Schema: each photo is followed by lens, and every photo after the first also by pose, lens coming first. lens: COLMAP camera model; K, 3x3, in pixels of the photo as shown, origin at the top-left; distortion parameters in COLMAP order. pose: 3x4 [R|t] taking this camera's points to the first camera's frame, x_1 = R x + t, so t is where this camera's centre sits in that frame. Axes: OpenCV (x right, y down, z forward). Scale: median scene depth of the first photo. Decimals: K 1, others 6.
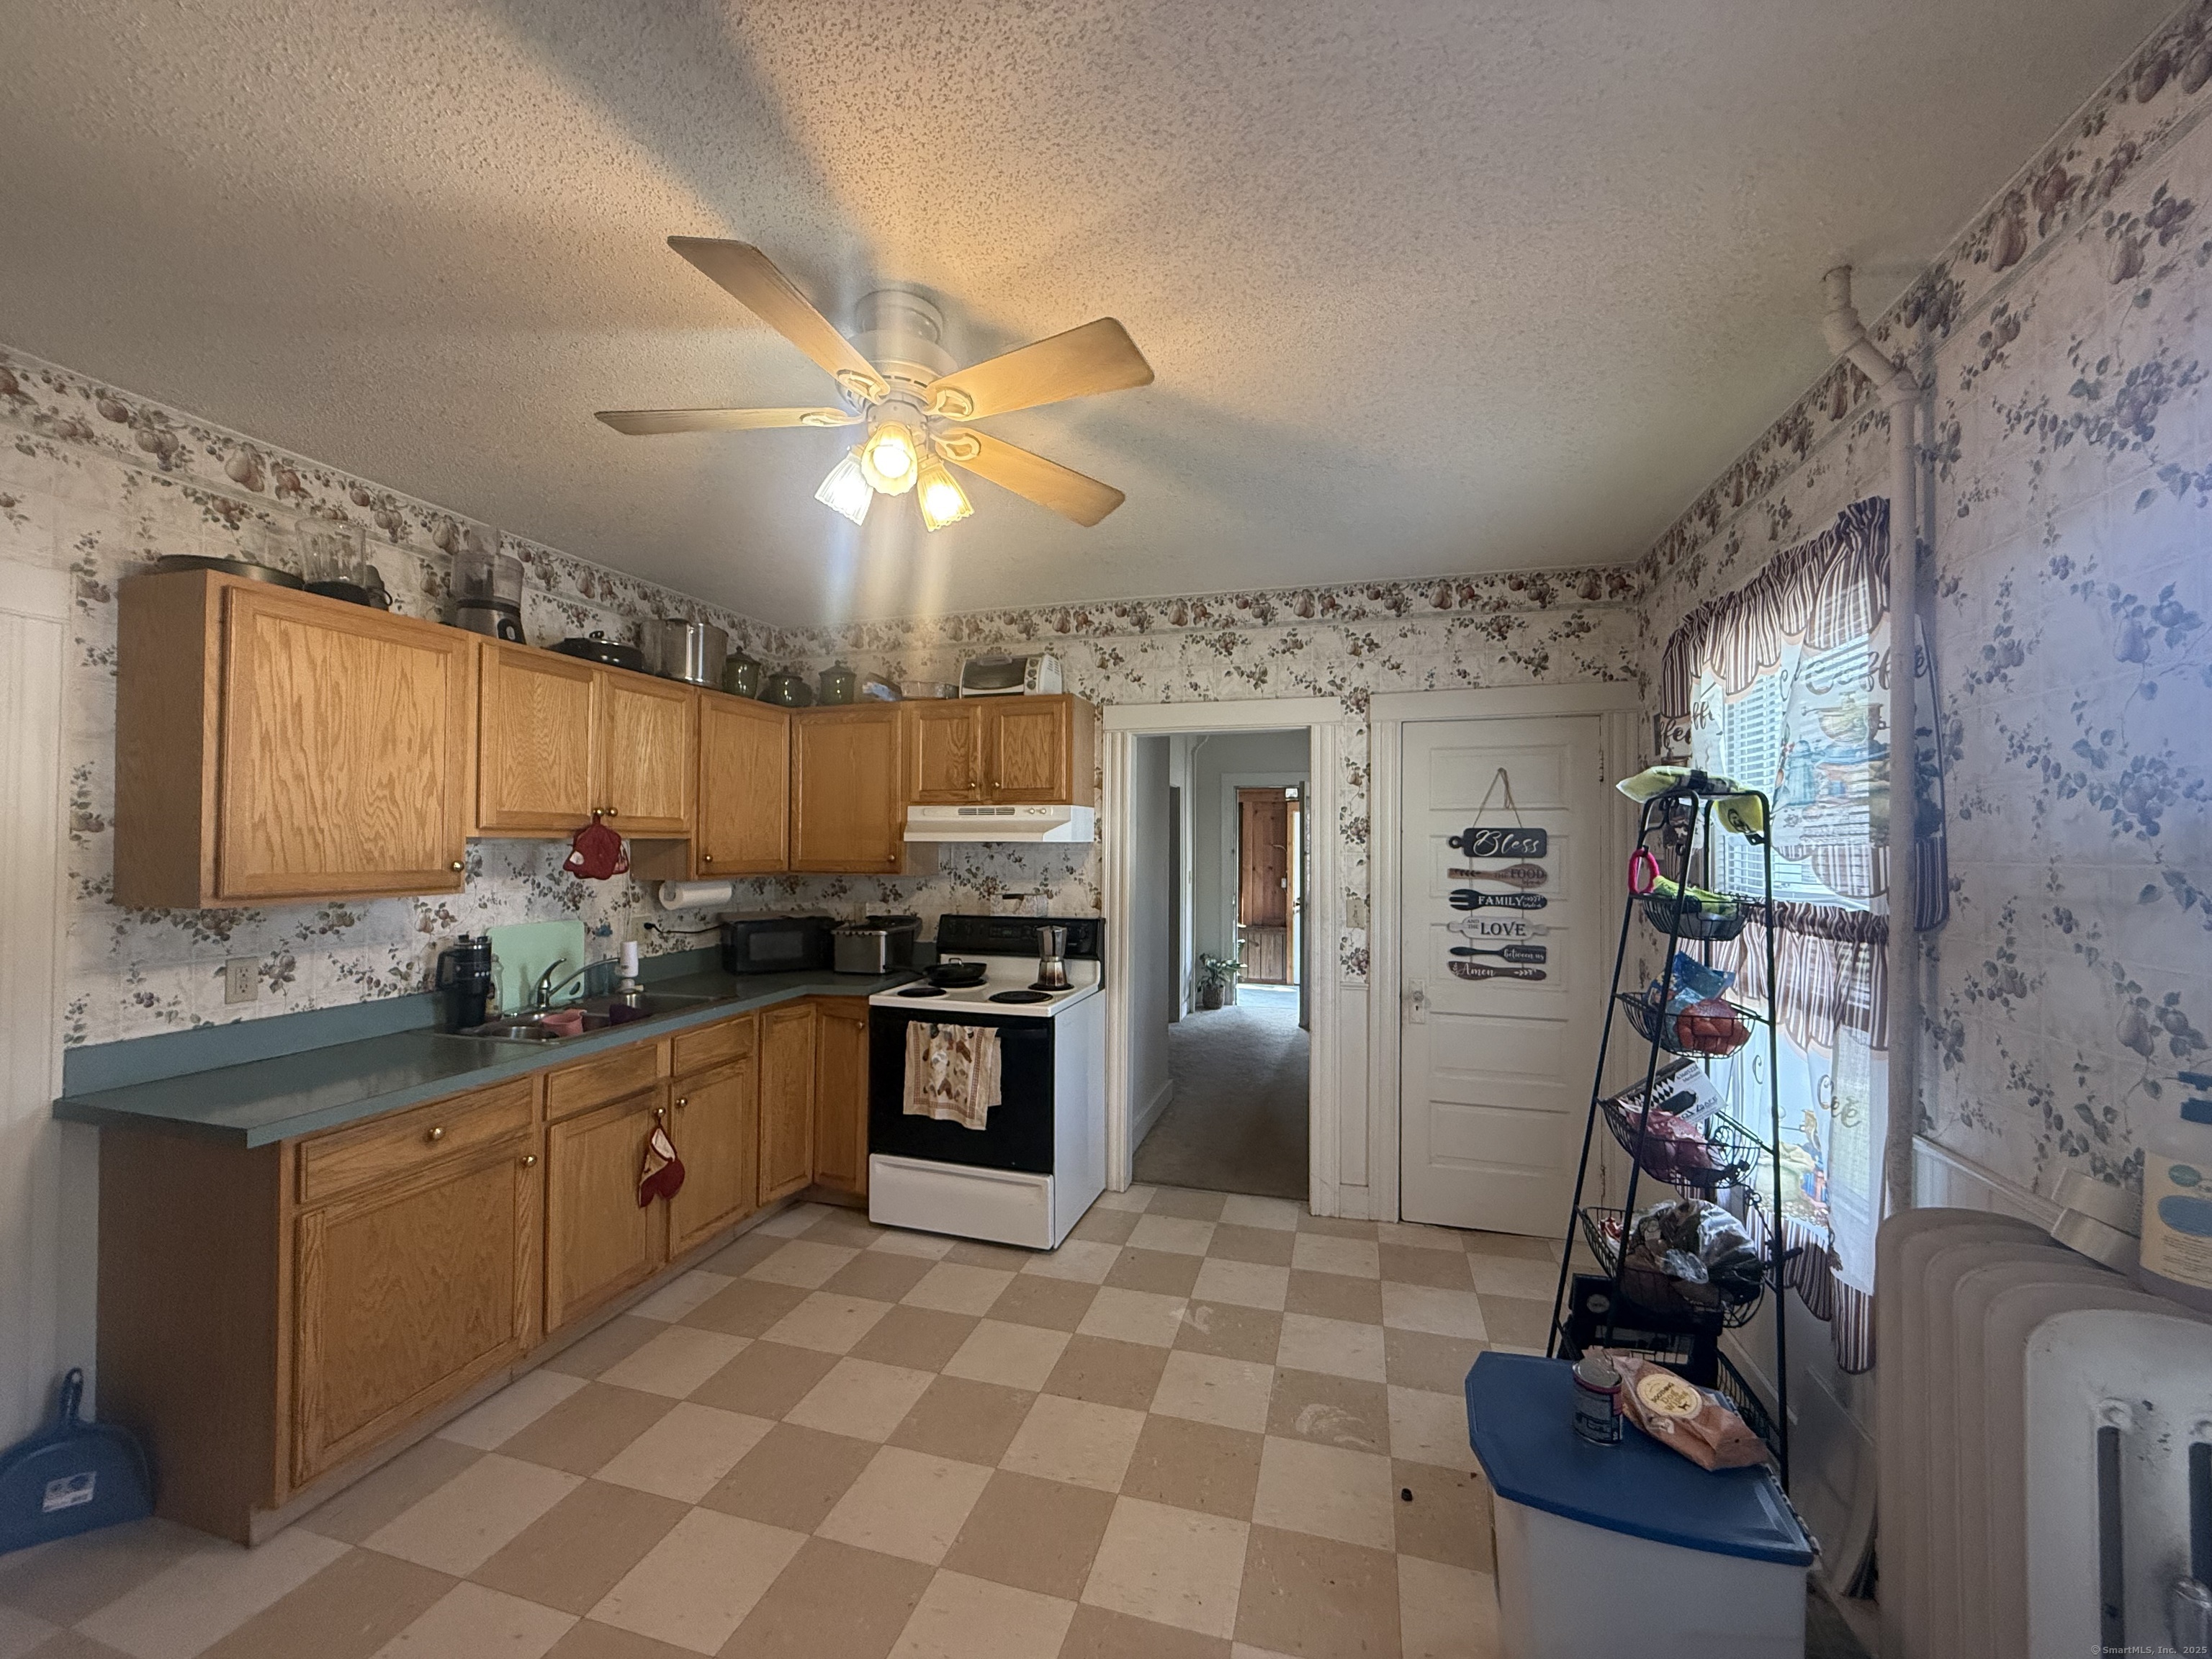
lens RADIAL K [[881.1, 0, 1098.0], [0, 881.1, 828.9], [0, 0, 1]] dist [-0.000630, 0.000095]
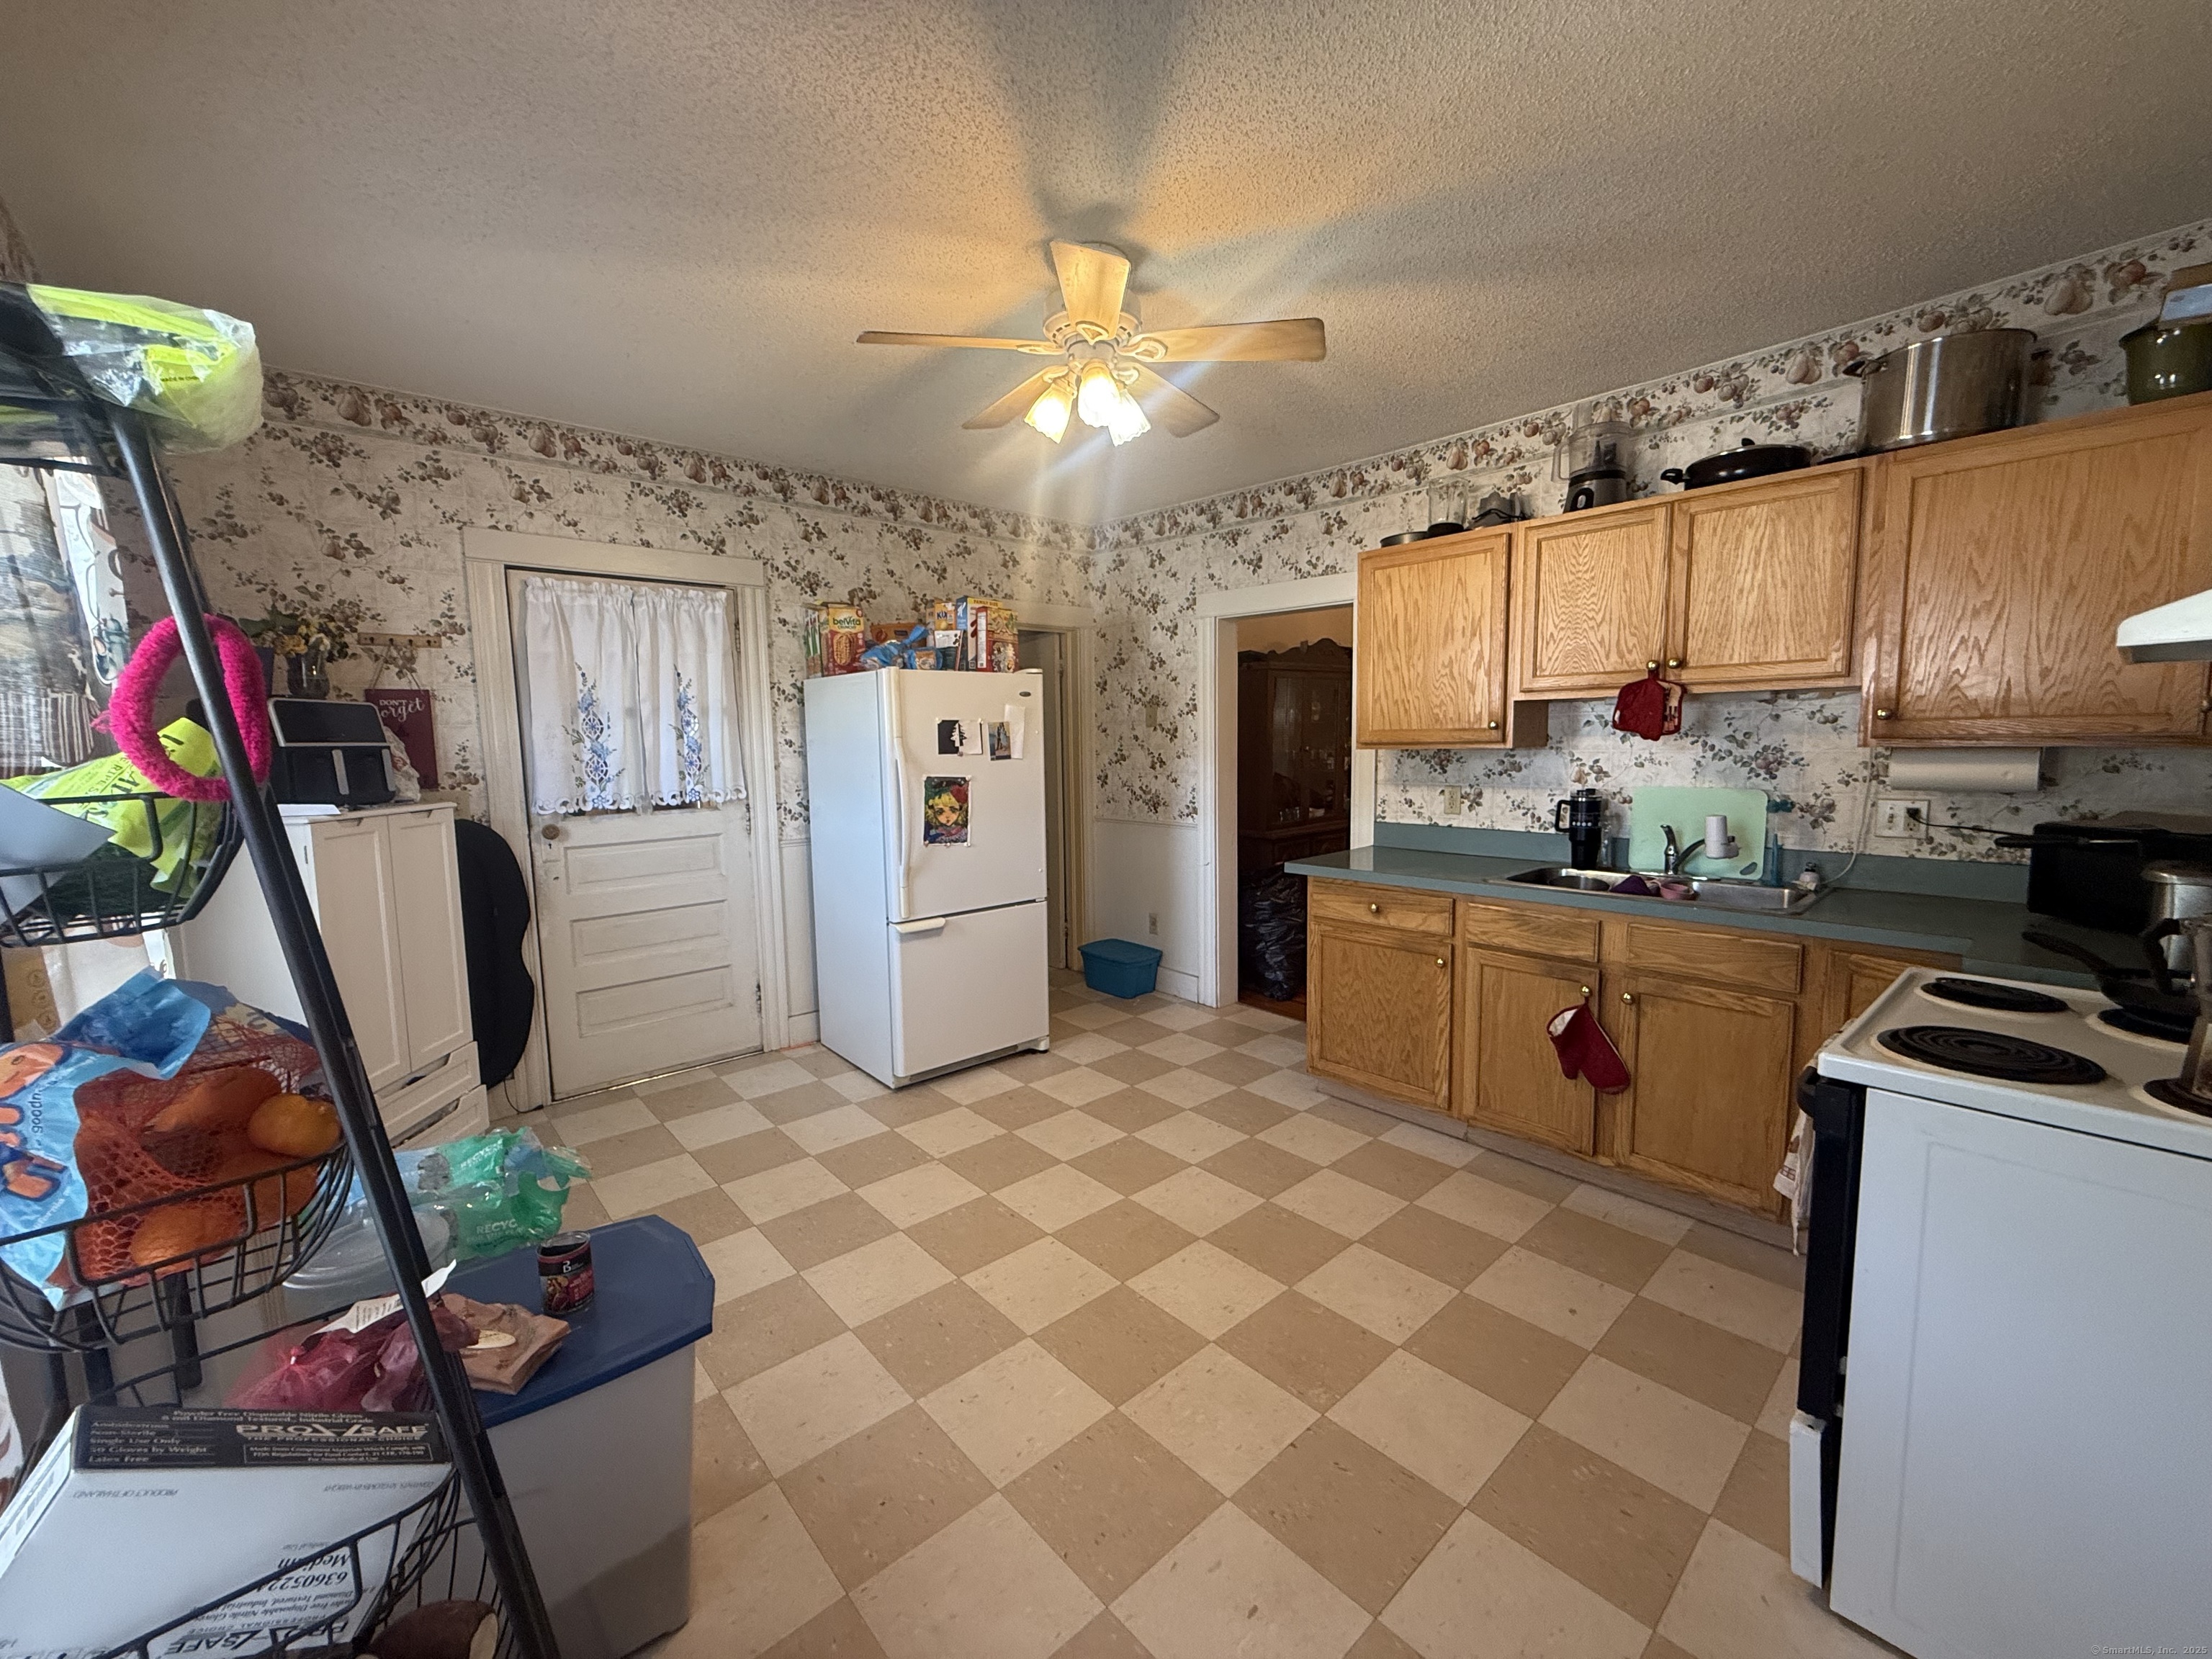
lens RADIAL K [[881.1, 0, 1099.4], [0, 881.1, 830.2], [0, 0, 1]] dist [-0.000630, 0.000095]
pose [[-0.532620, 0.092265, -0.841310, 0.645167], [0.028397, 0.995429, 0.091189, 0.063771], [0.845878, 0.024679, -0.532806, 1.259877]]
